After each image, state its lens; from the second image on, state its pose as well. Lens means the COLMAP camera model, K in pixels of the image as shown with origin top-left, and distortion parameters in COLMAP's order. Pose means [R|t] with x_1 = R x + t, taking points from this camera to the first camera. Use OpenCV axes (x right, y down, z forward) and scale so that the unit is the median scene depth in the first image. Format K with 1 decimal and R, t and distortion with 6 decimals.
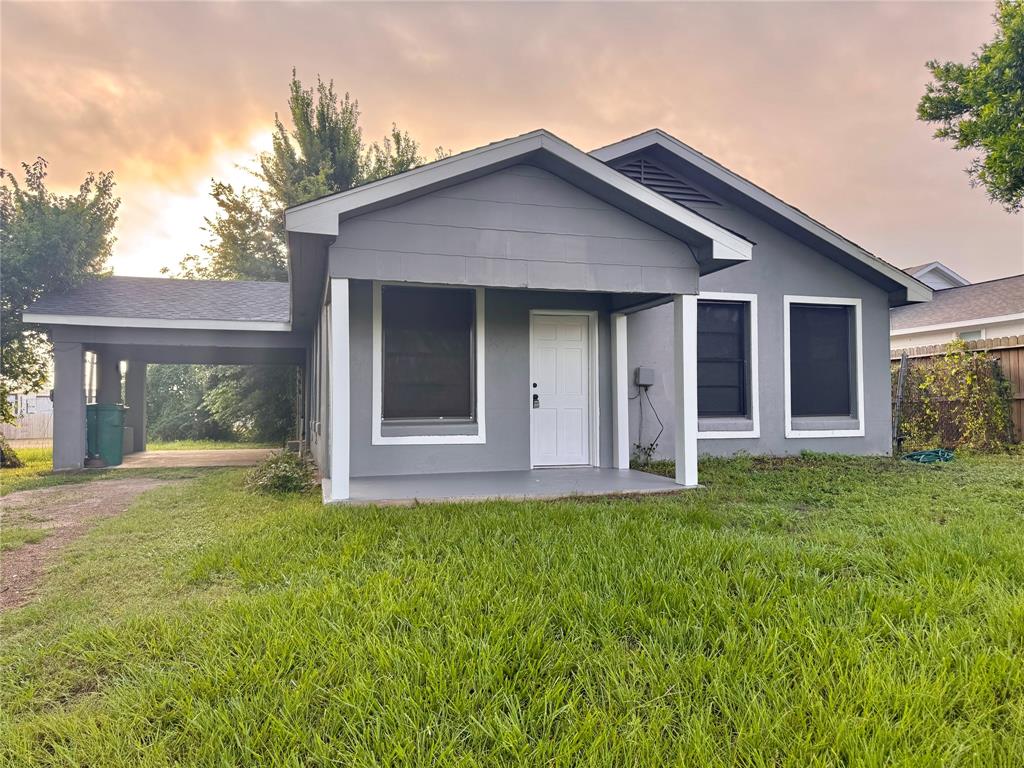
lens RADIAL K [[725.2, 0, 512.0], [0, 725.2, 384.0], [0, 0, 1]] dist [0.090980, -0.123160]
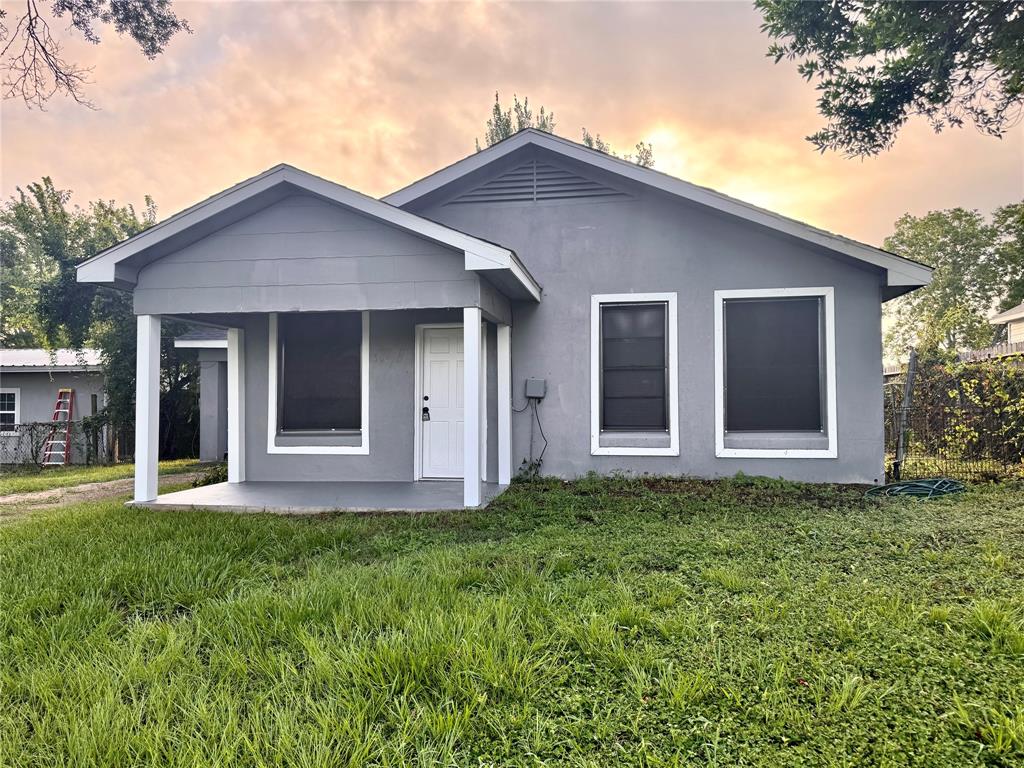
lens RADIAL K [[725.2, 0, 512.0], [0, 725.2, 384.0], [0, 0, 1]] dist [0.090980, -0.123160]
pose [[0.899133, -0.012160, -0.437506, 0.555828], [0.014333, 0.999896, 0.001664, -0.017383], [0.437440, -0.007766, 0.899214, 0.130239]]
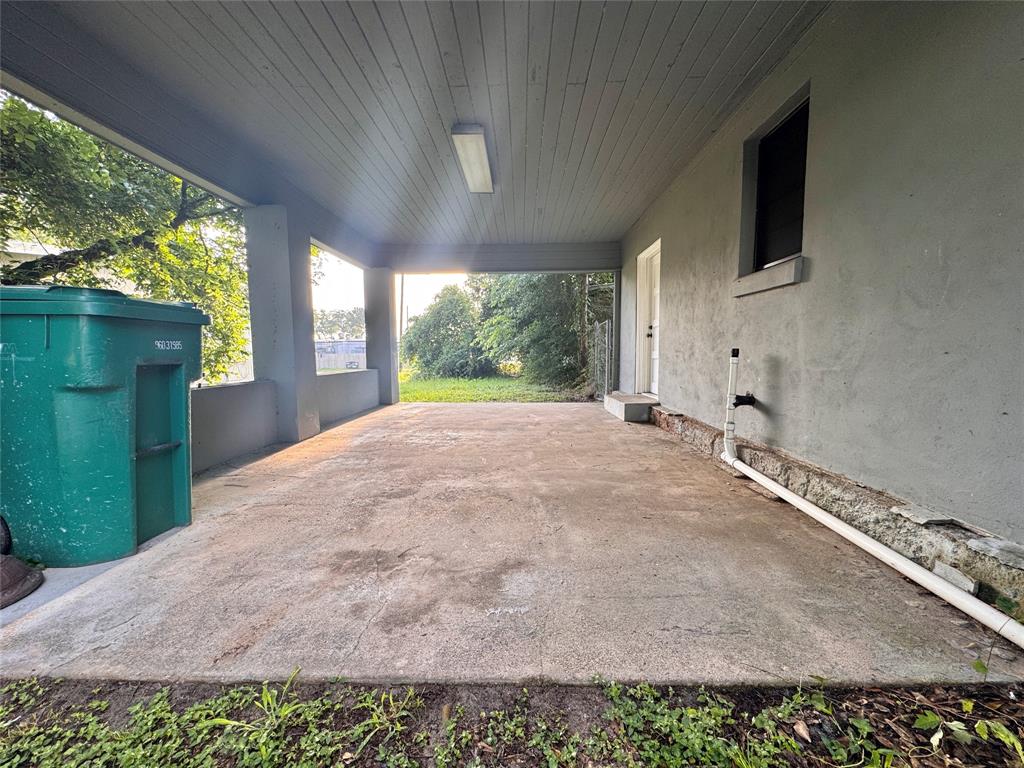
lens RADIAL K [[409.8, 0, 515.1], [0, 409.8, 383.3], [0, 0, 1]] dist [-0.001991, -0.000227]
pose [[0.952888, 0.027455, -0.302079, -0.540517], [0.006101, 0.993959, 0.109586, 0.062697], [0.303262, -0.106266, 0.946963, 1.301133]]
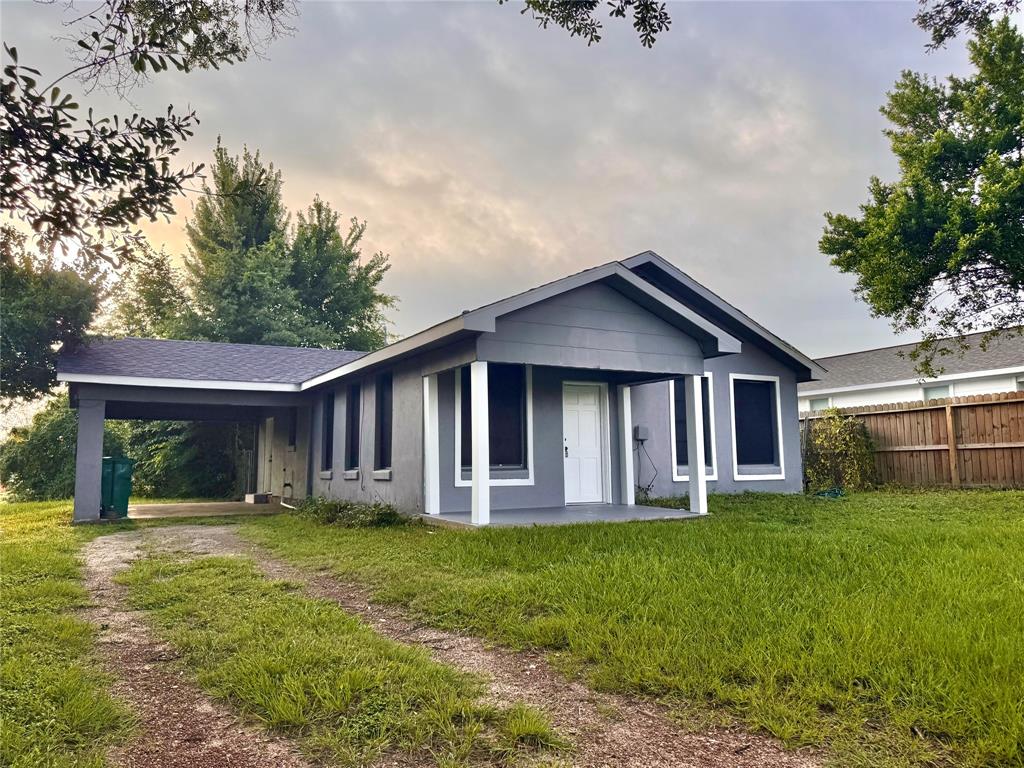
lens RADIAL K [[725.2, 0, 512.0], [0, 725.2, 384.0], [0, 0, 1]] dist [0.090980, -0.123160]
pose [[0.976656, 0.018383, 0.214020, -0.318361], [-0.001783, 0.996991, -0.077498, 0.003024], [-0.214801, 0.075307, 0.973750, -0.224816]]
